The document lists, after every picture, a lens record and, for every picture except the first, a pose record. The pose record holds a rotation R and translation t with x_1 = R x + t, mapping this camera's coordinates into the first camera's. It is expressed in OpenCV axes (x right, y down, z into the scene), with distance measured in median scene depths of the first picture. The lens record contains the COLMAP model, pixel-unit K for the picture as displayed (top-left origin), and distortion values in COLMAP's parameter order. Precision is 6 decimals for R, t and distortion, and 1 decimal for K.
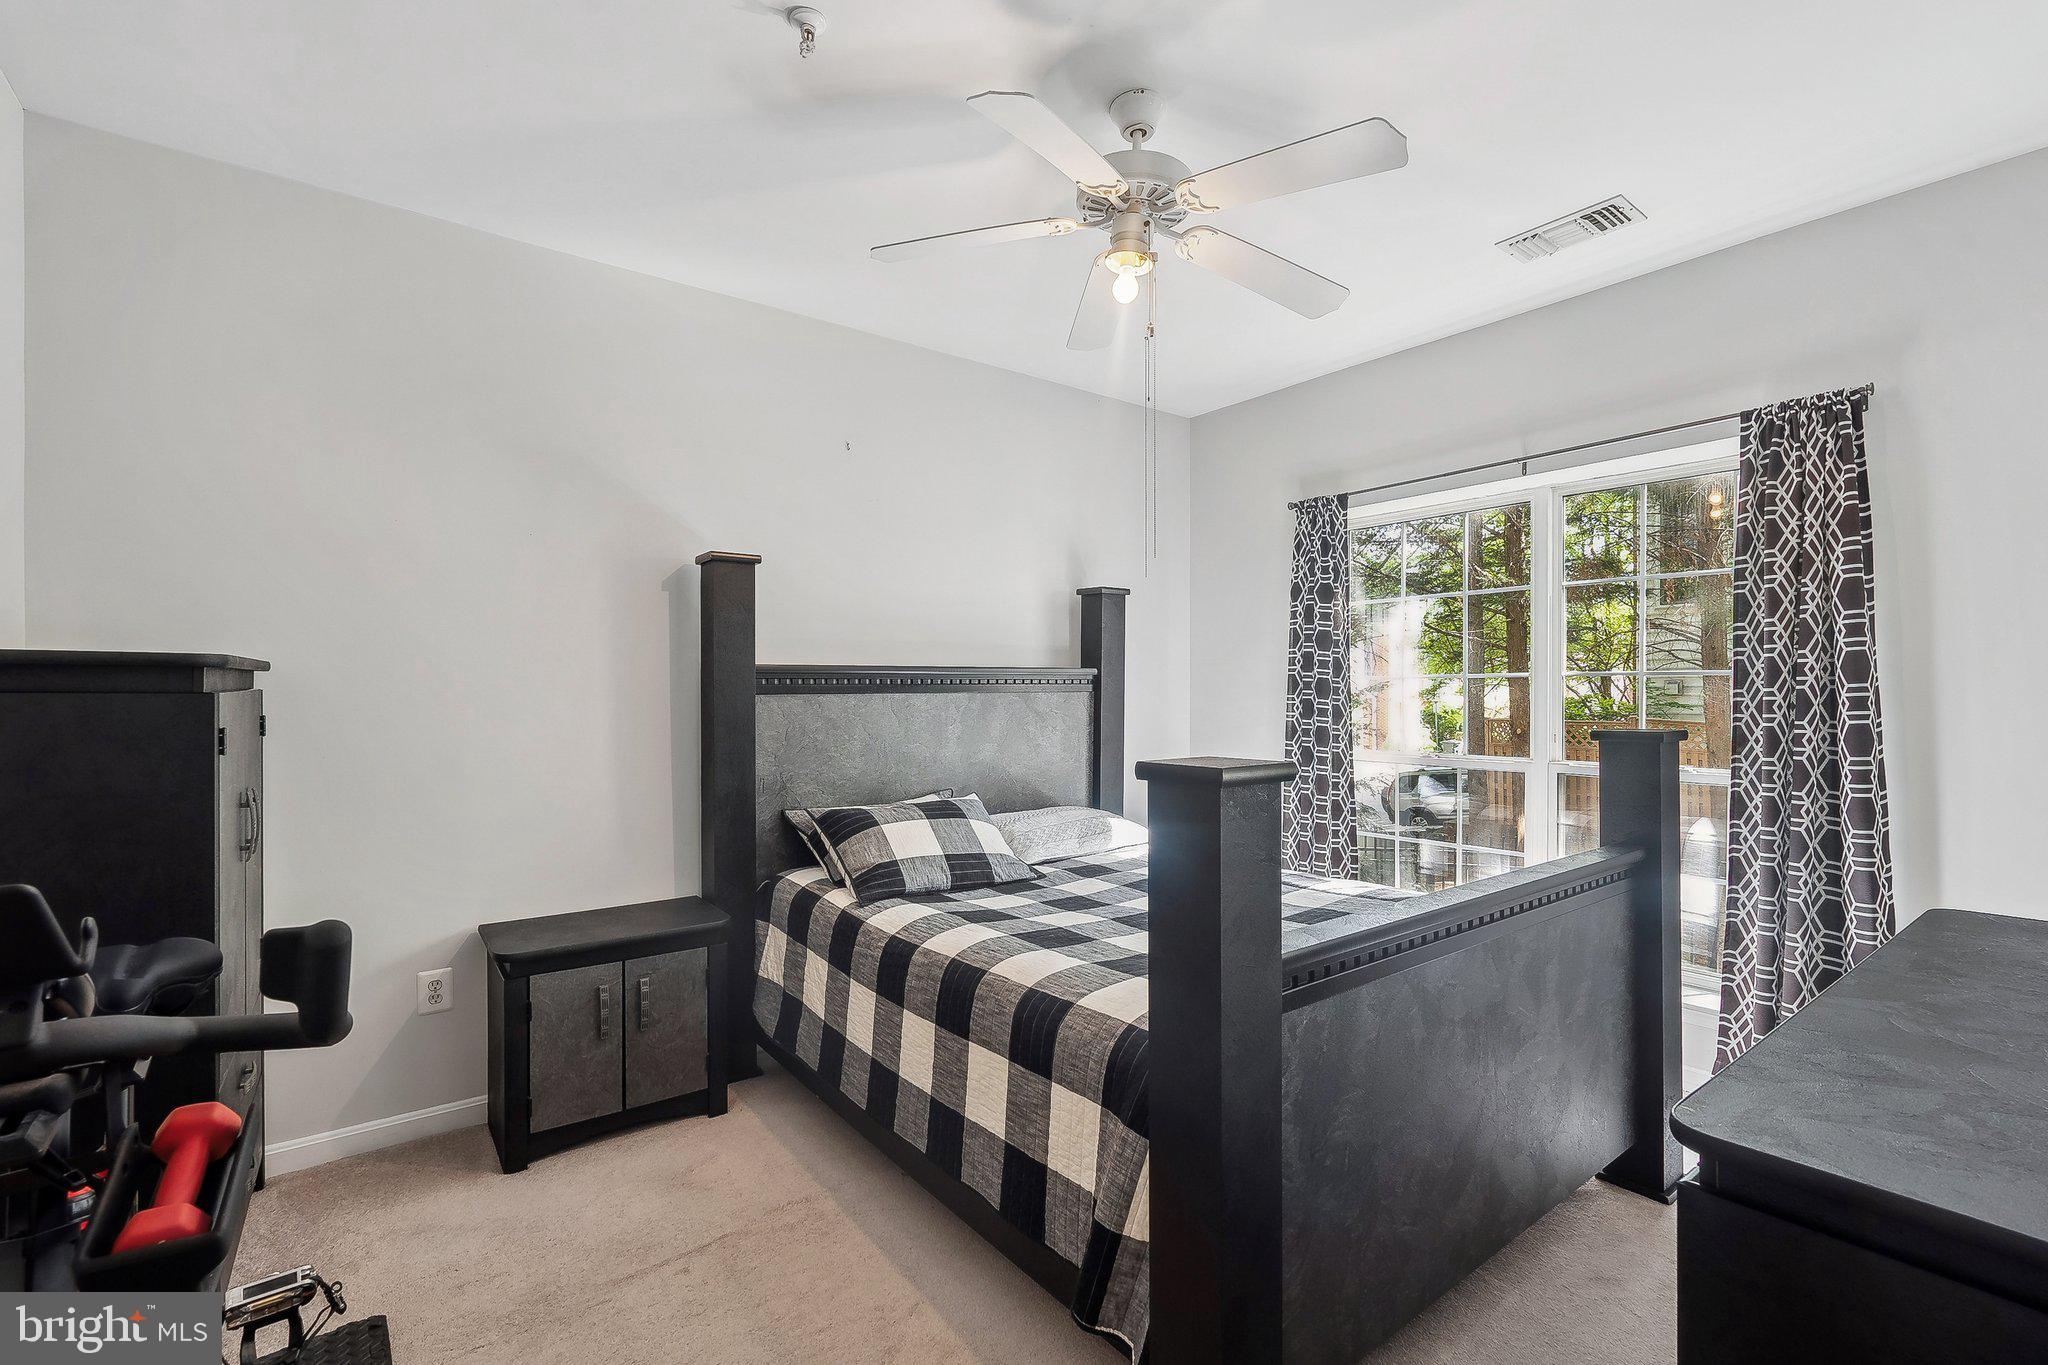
lens RADIAL K [[893.2, 0, 1025.7], [0, 893.2, 688.4], [0, 0, 1]] dist [-0.013104, 0.000025]
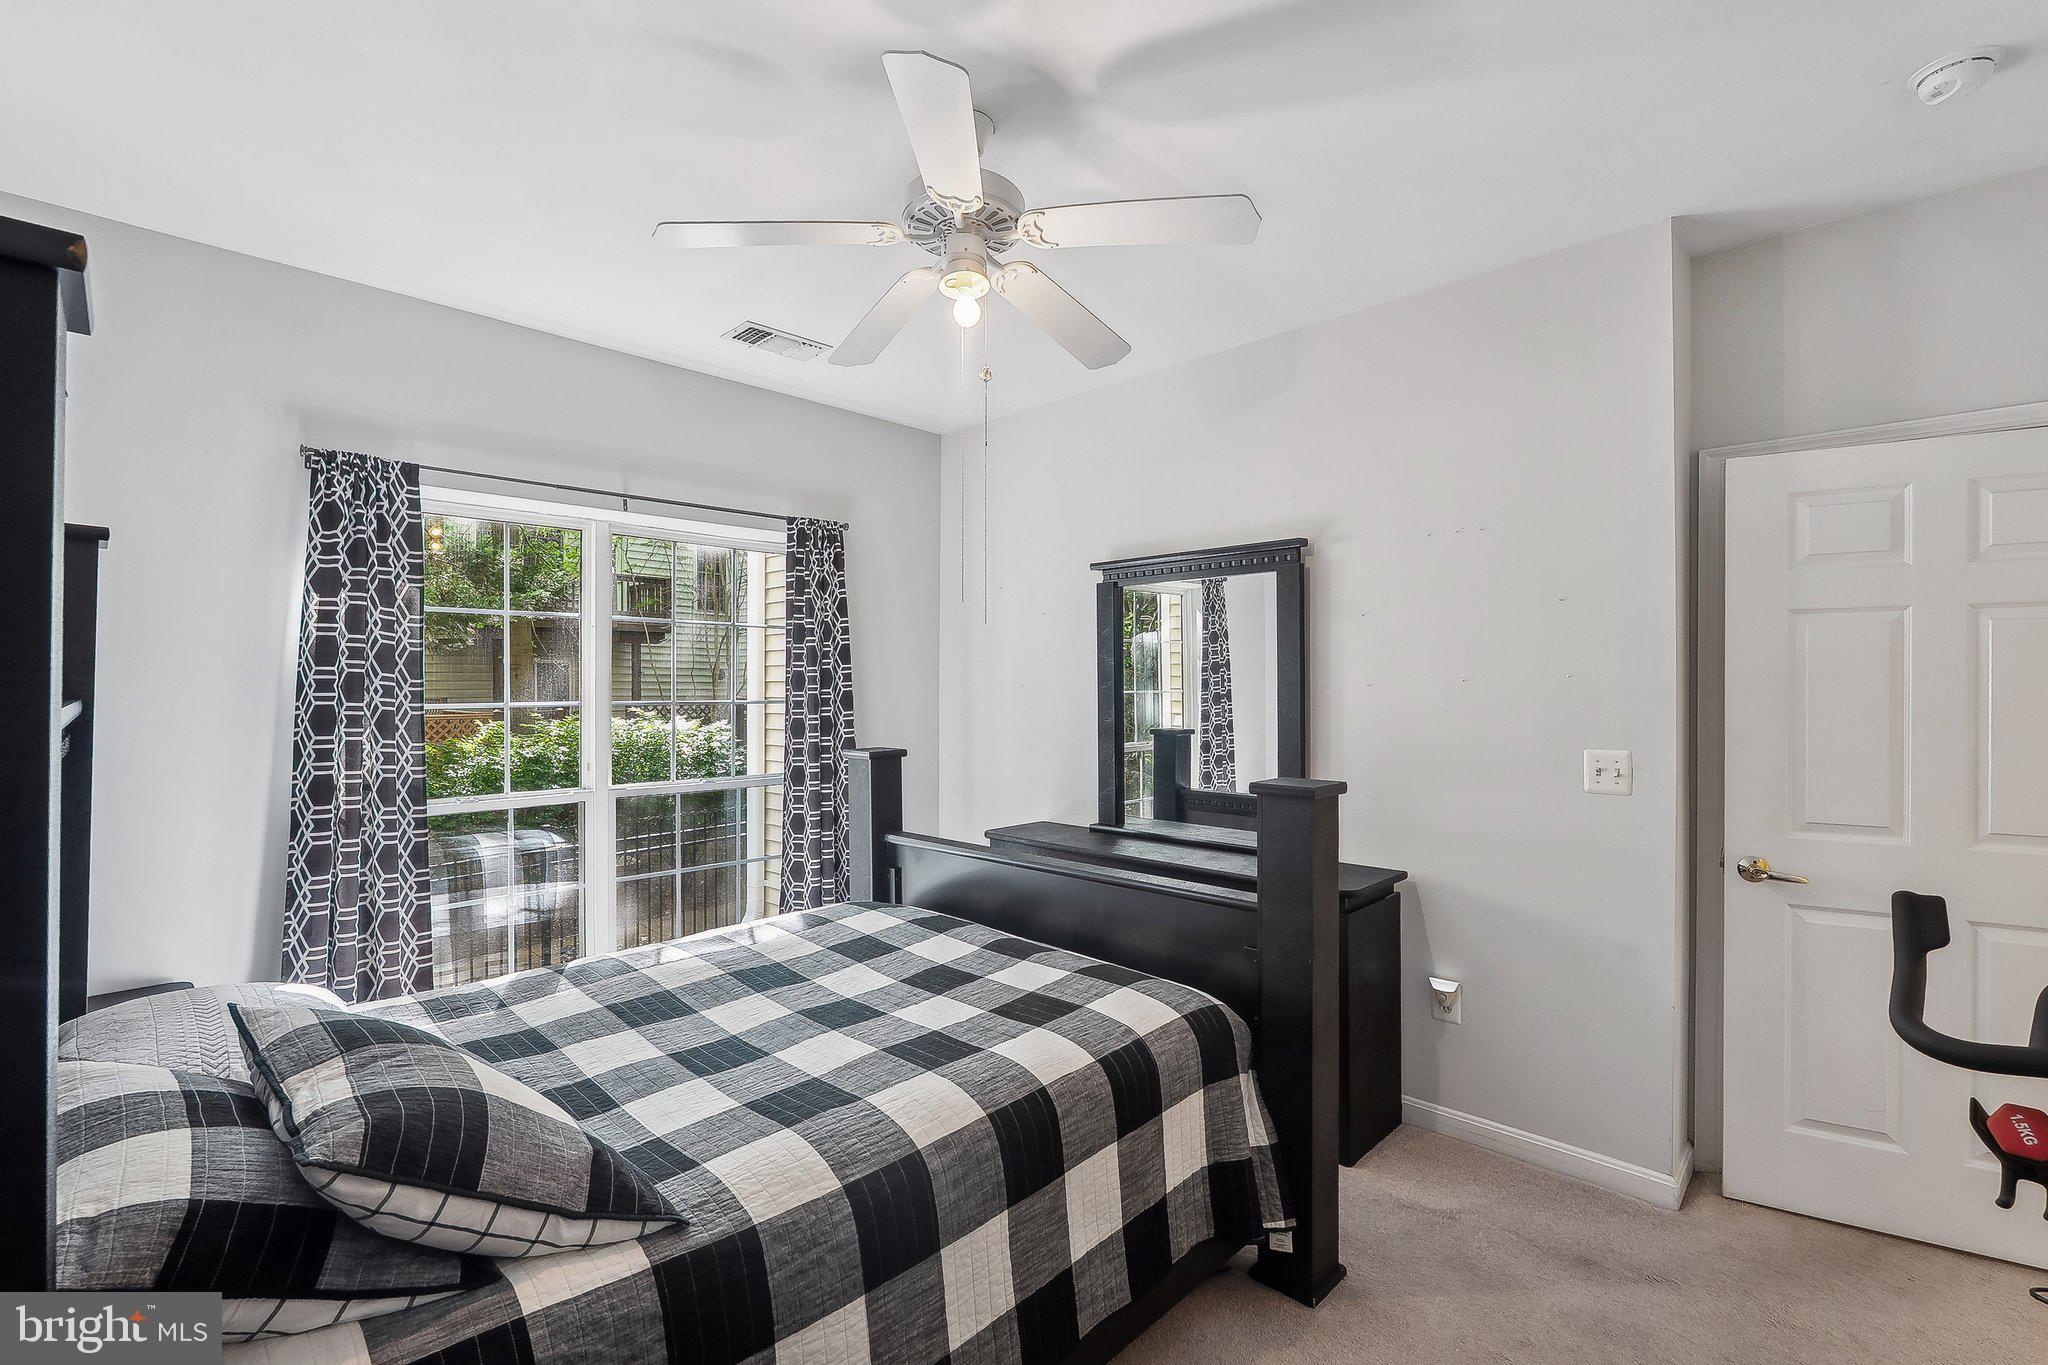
lens RADIAL K [[893.2, 0, 1025.7], [0, 893.2, 688.4], [0, 0, 1]] dist [-0.013104, 0.000025]
pose [[-0.134652, 0.002873, 0.990889, -0.713312], [-0.001817, 0.999993, -0.003146, -0.044100], [-0.990891, -0.002224, -0.134646, 0.928540]]
